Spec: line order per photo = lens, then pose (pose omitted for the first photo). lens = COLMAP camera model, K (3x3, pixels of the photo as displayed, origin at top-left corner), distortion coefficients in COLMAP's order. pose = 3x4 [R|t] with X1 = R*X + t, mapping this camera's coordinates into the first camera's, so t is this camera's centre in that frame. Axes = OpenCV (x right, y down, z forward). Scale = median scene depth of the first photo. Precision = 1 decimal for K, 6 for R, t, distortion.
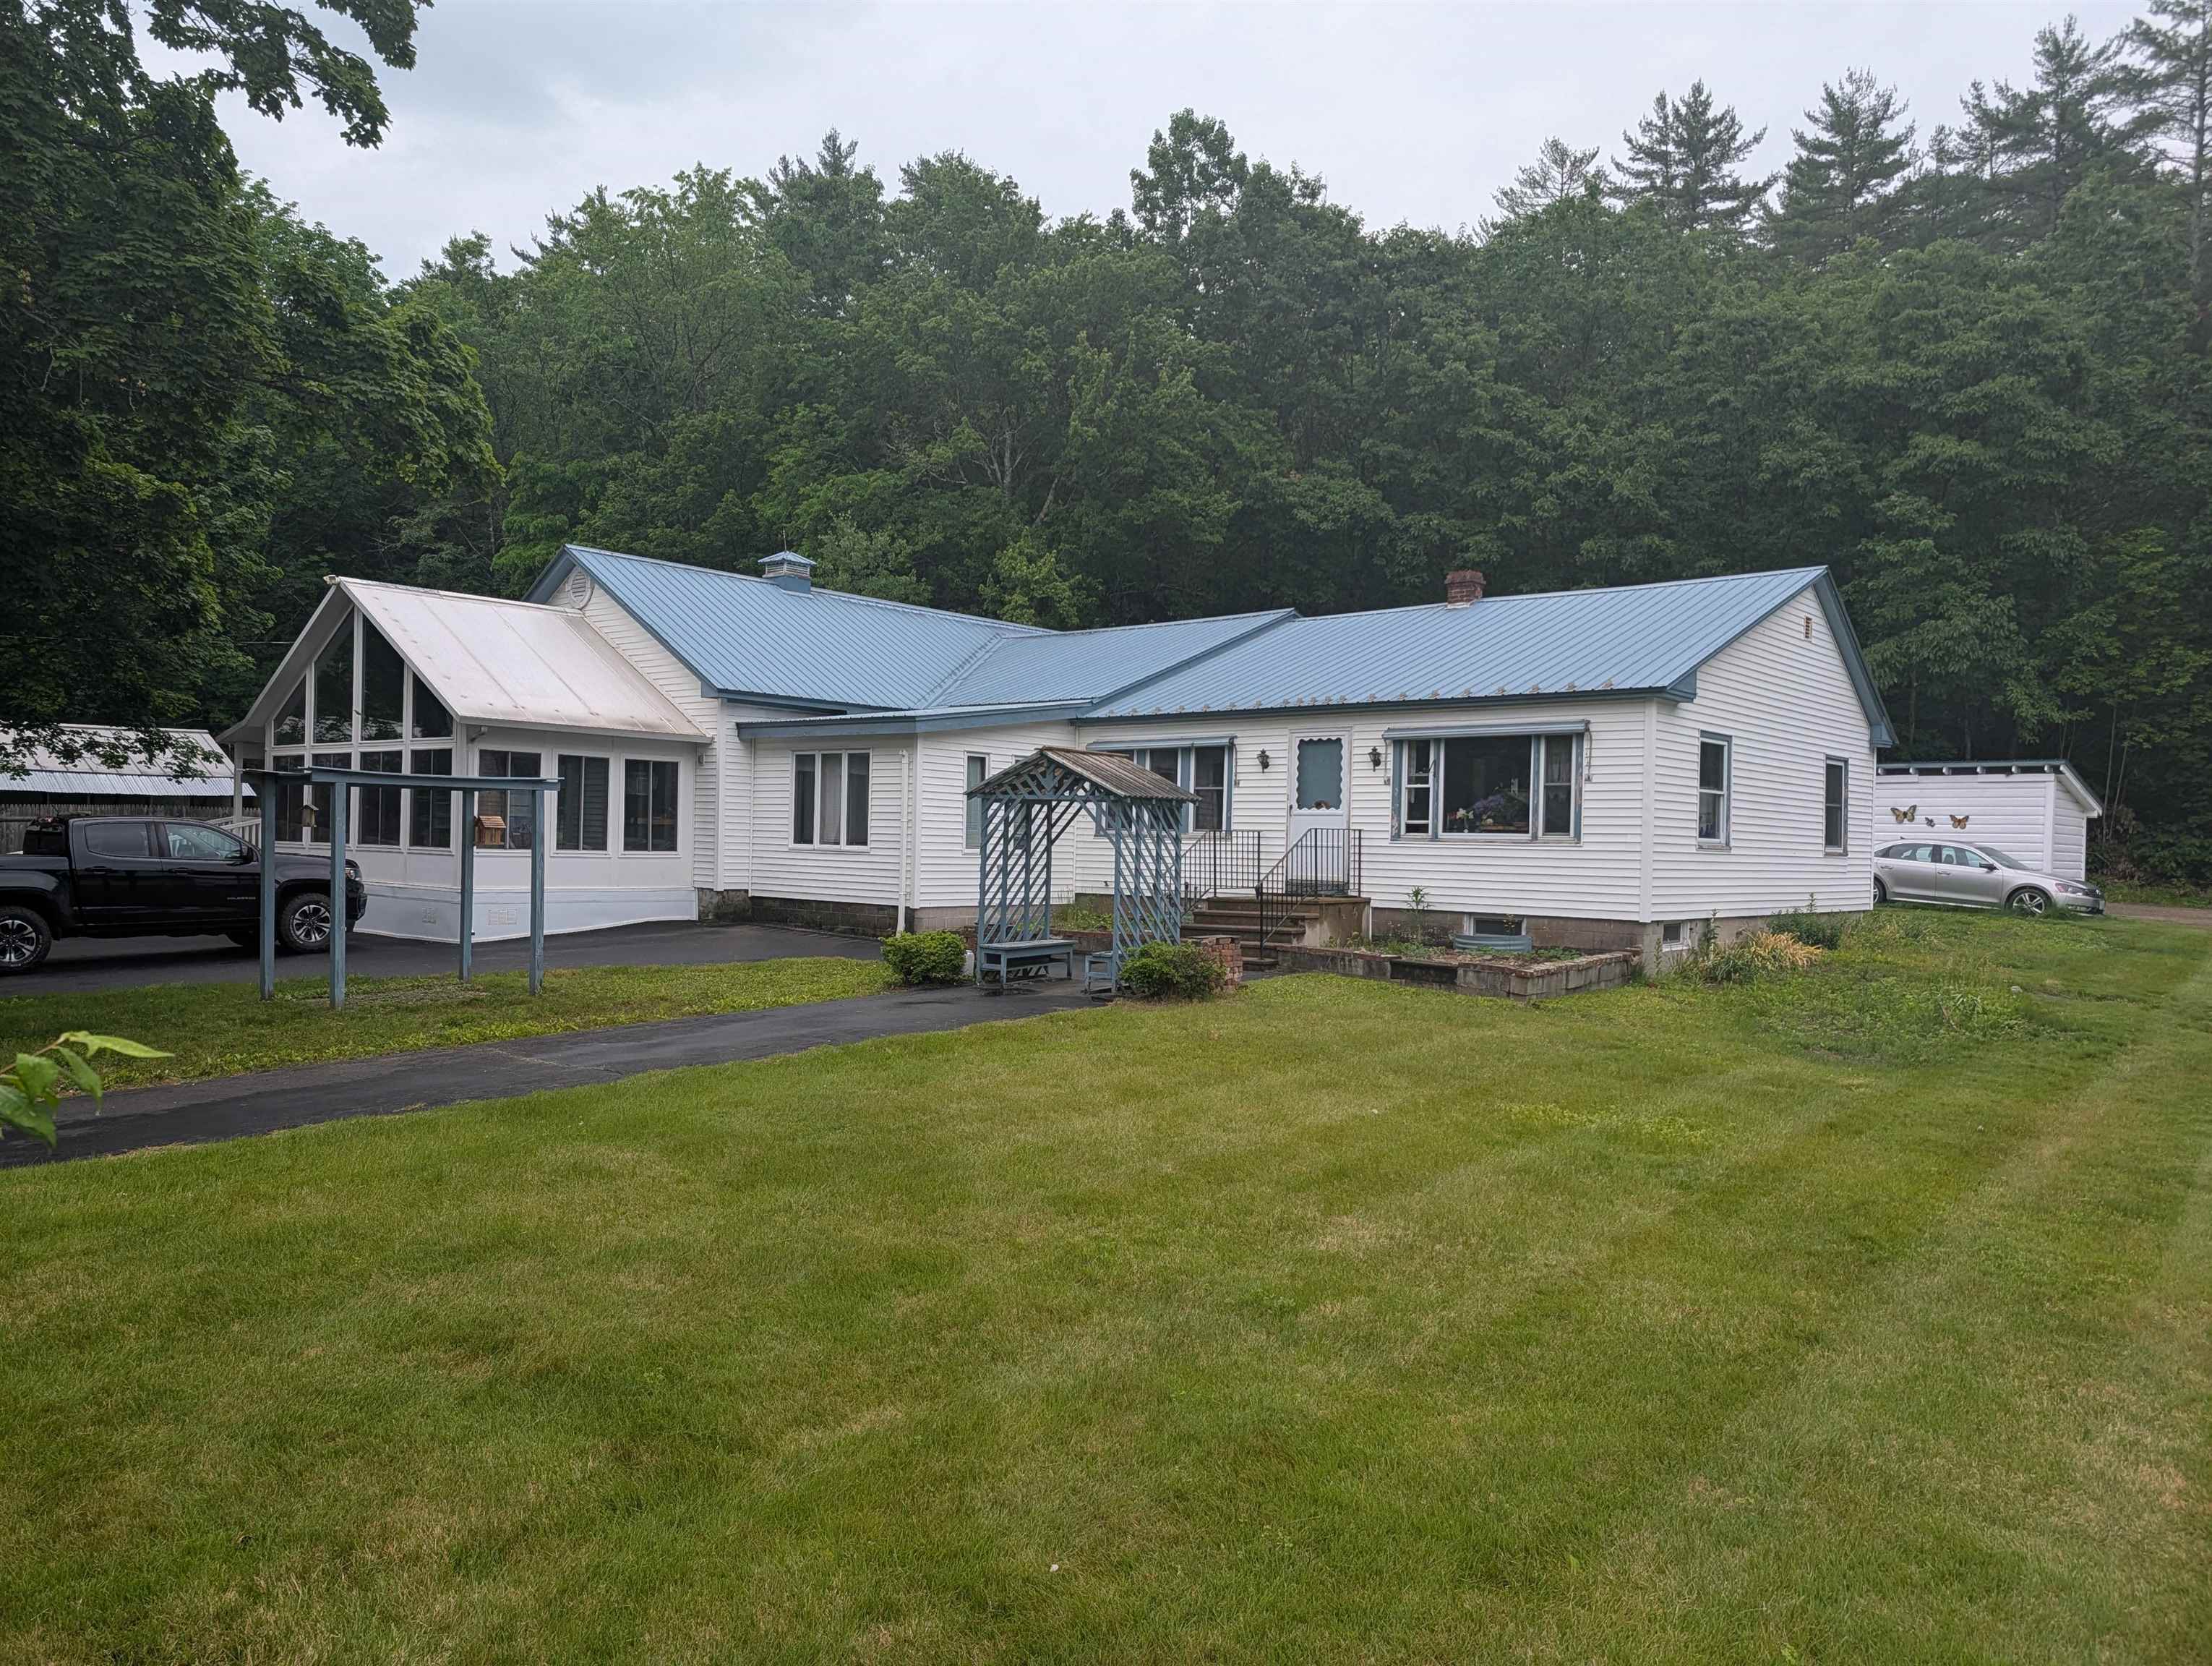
lens RADIAL K [[1572.1, 0, 1102.9], [0, 1572.1, 848.4], [0, 0, 1]] dist [0.040417, -0.027665]
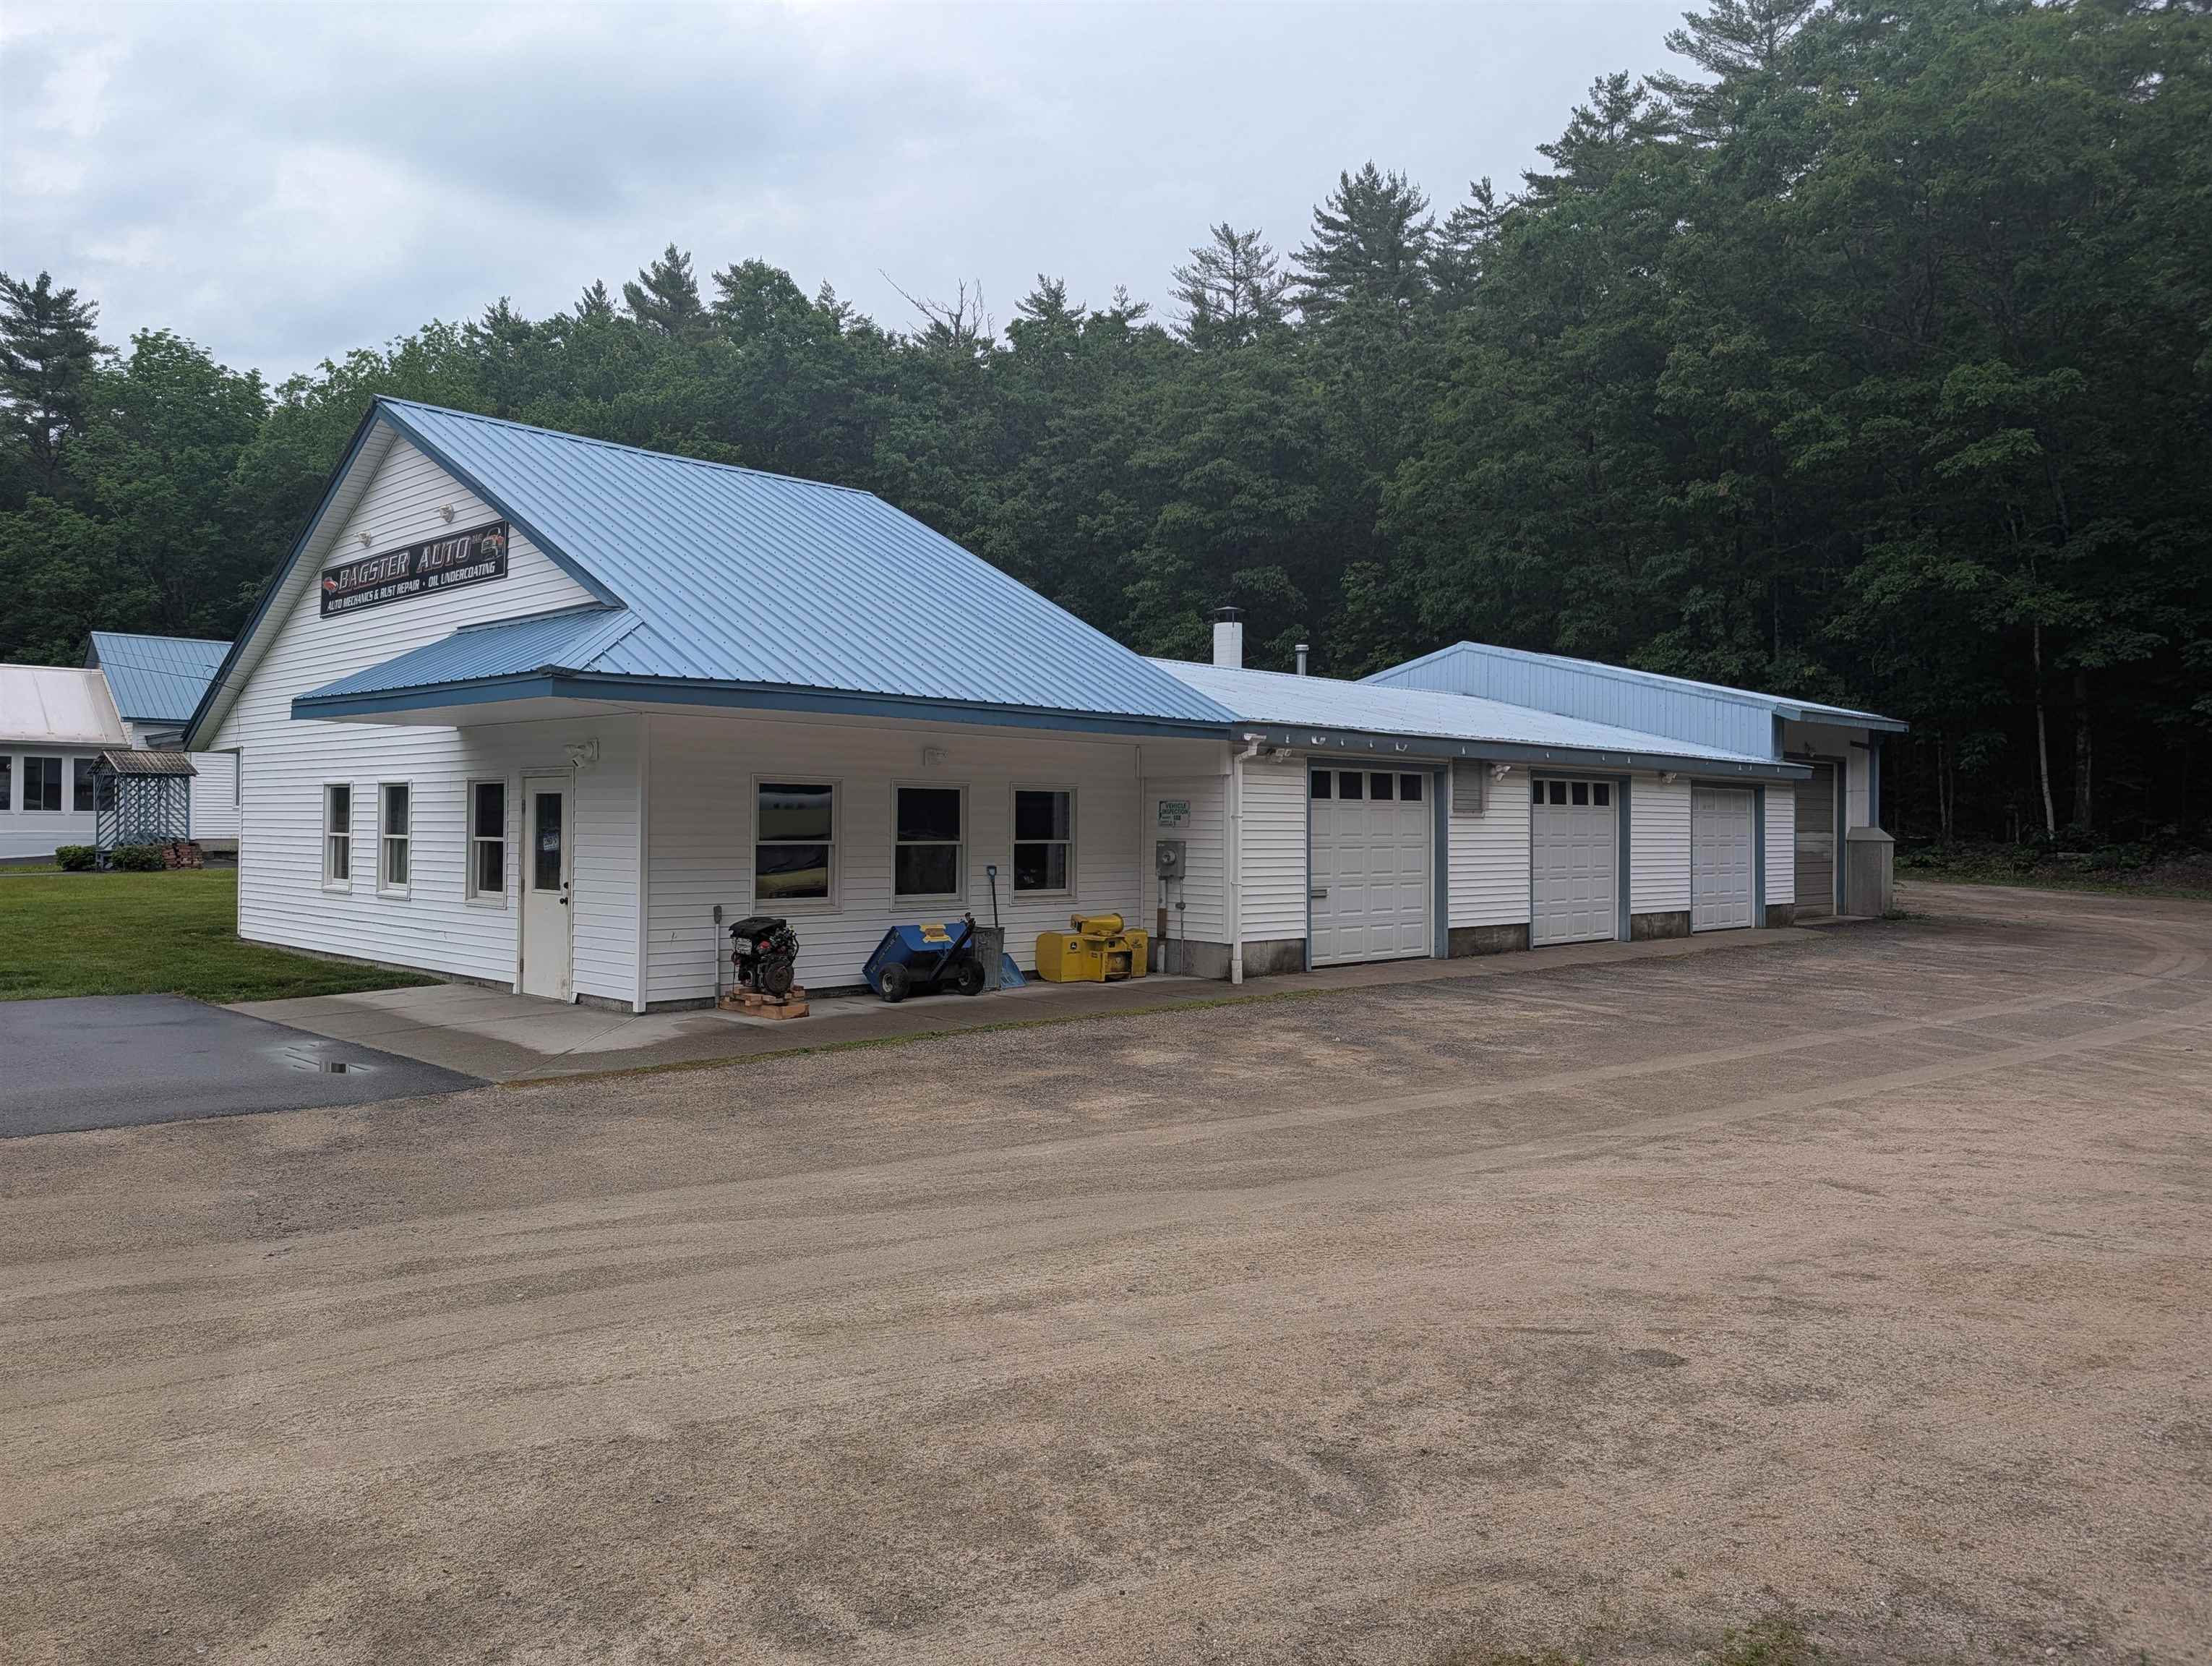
lens RADIAL K [[1572.1, 0, 1096.6], [0, 1572.1, 816.5], [0, 0, 1]] dist [0.040417, -0.027665]
pose [[0.991775, -0.014914, -0.127126, 0.811183], [0.013245, 0.999815, -0.013967, 0.036629], [0.127310, 0.012169, 0.991788, -0.459048]]
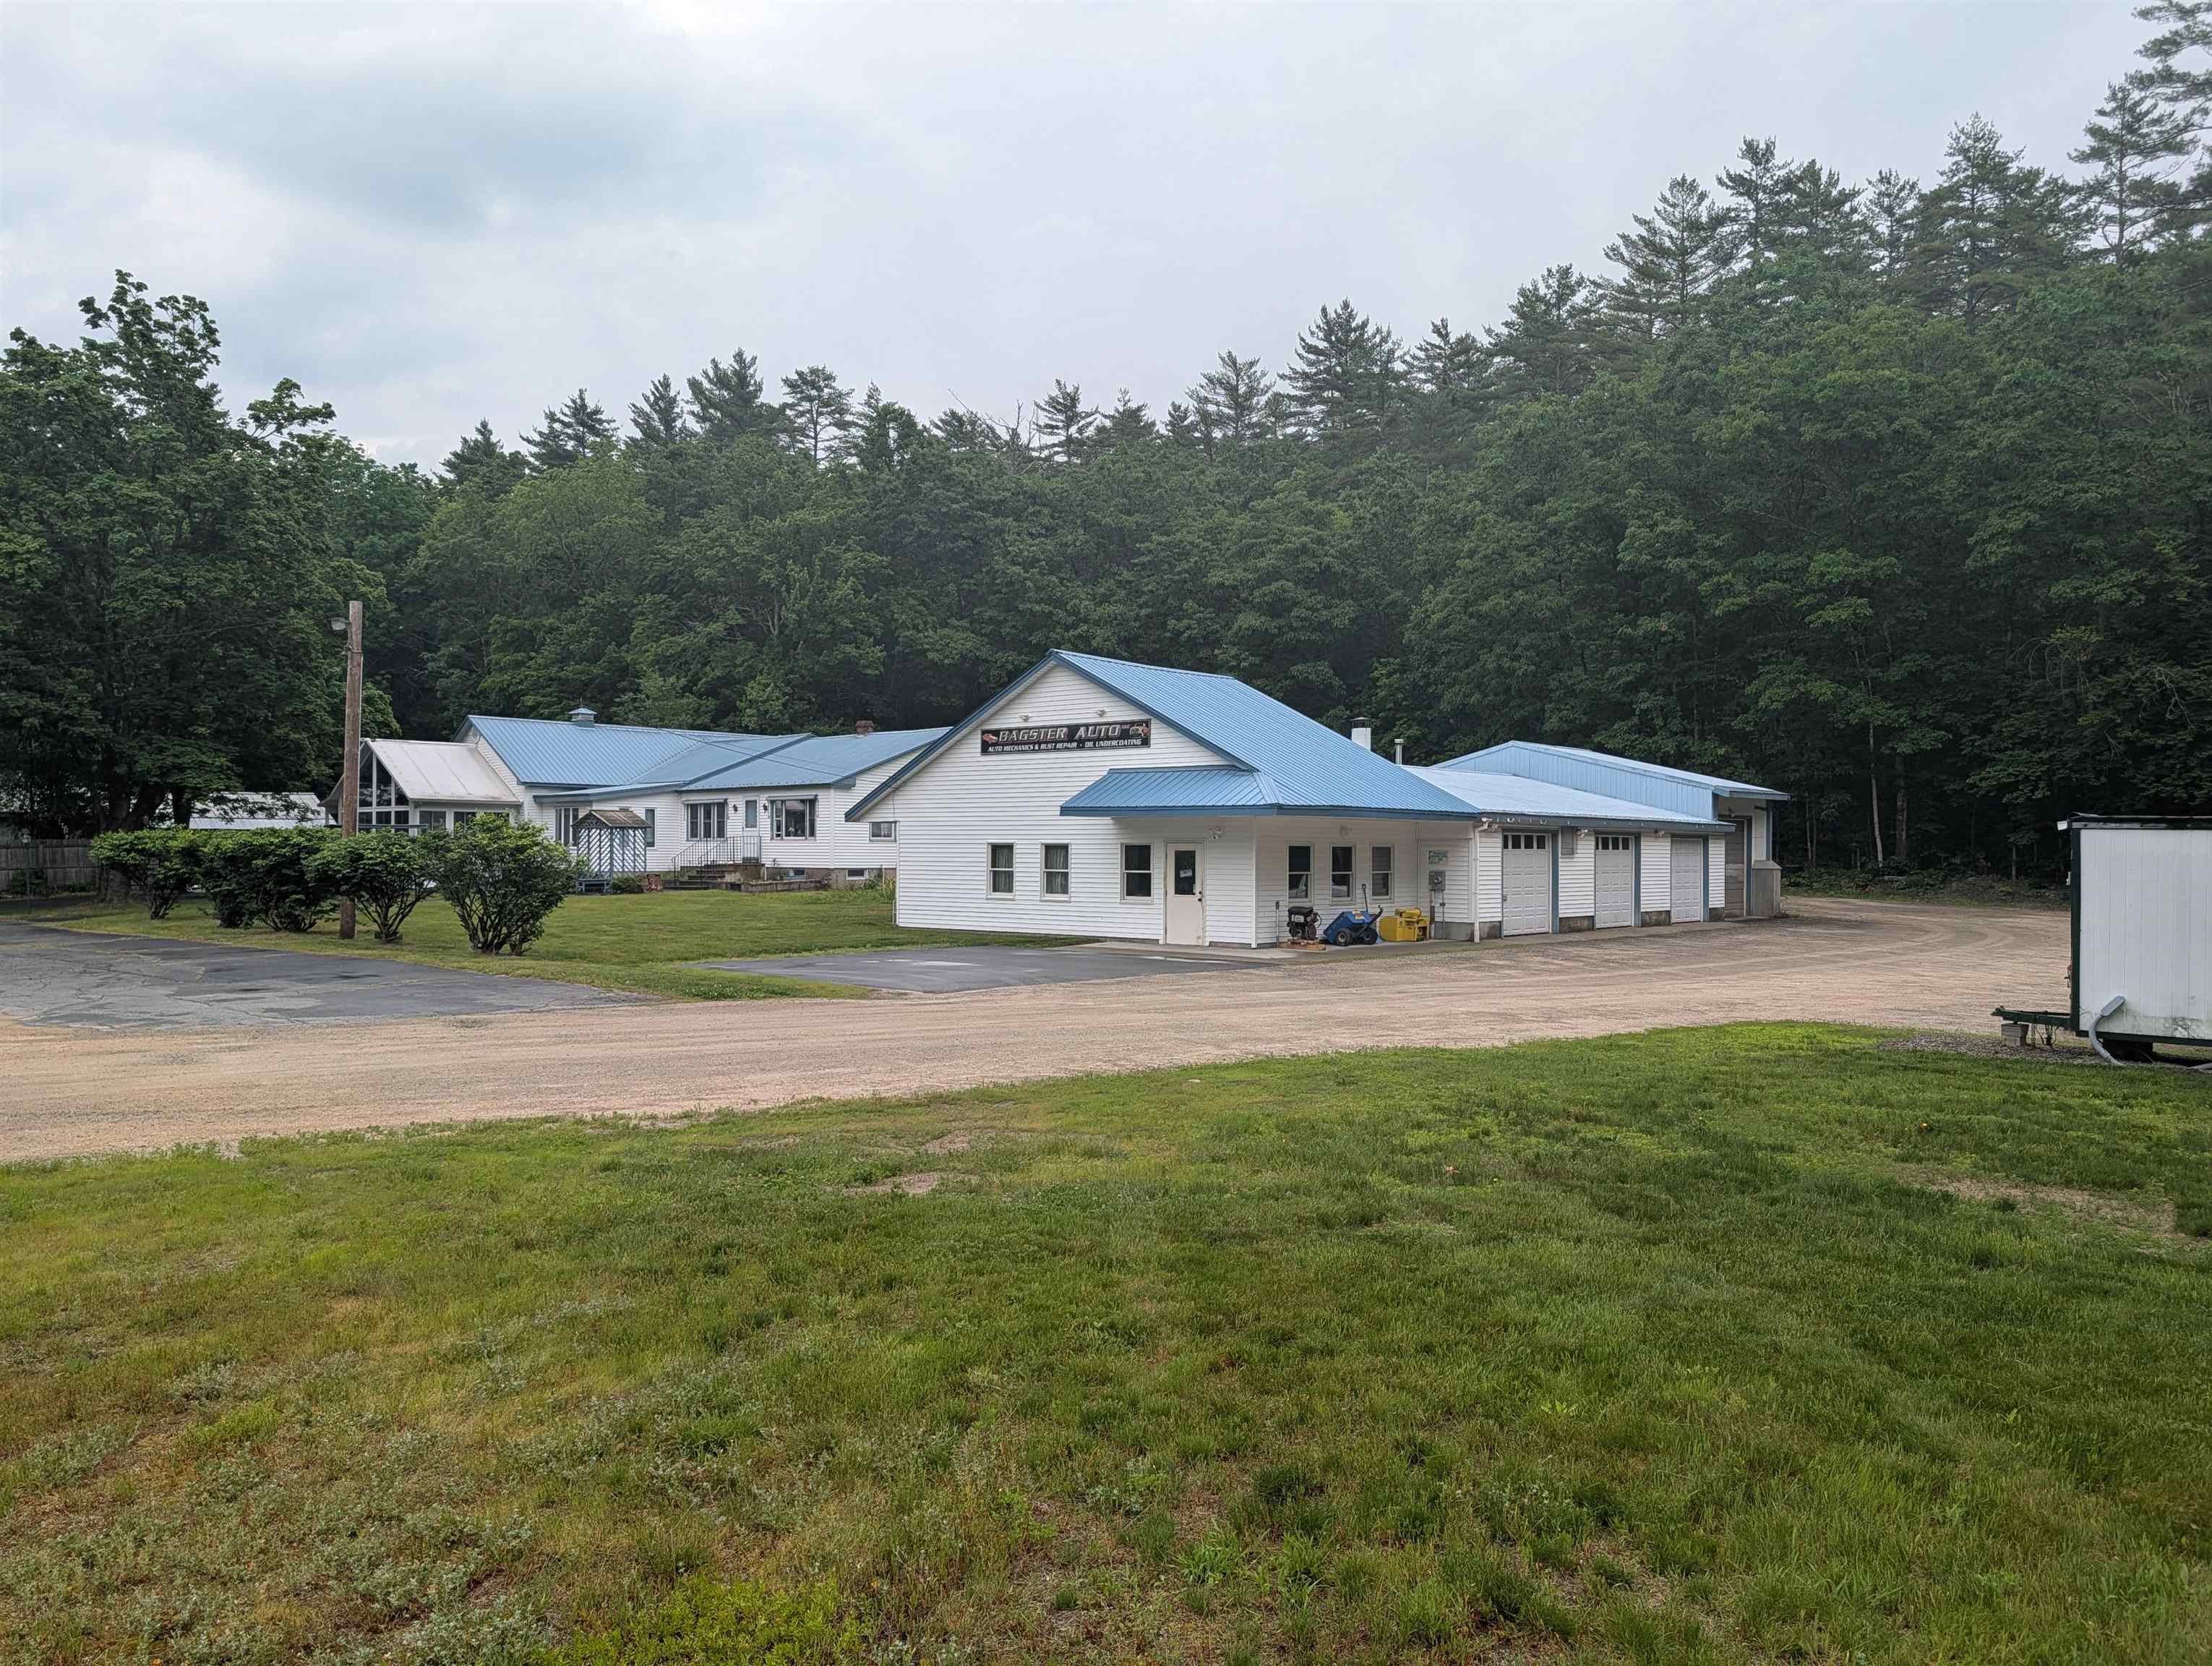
lens RADIAL K [[1572.1, 0, 1106.8], [0, 1572.1, 865.8], [0, 0, 1]] dist [0.040417, -0.027665]
pose [[0.998491, -0.016251, -0.052447, 0.587817], [0.016343, 0.999866, 0.001319, 0.028469], [0.052419, -0.002174, 0.998623, -1.031289]]
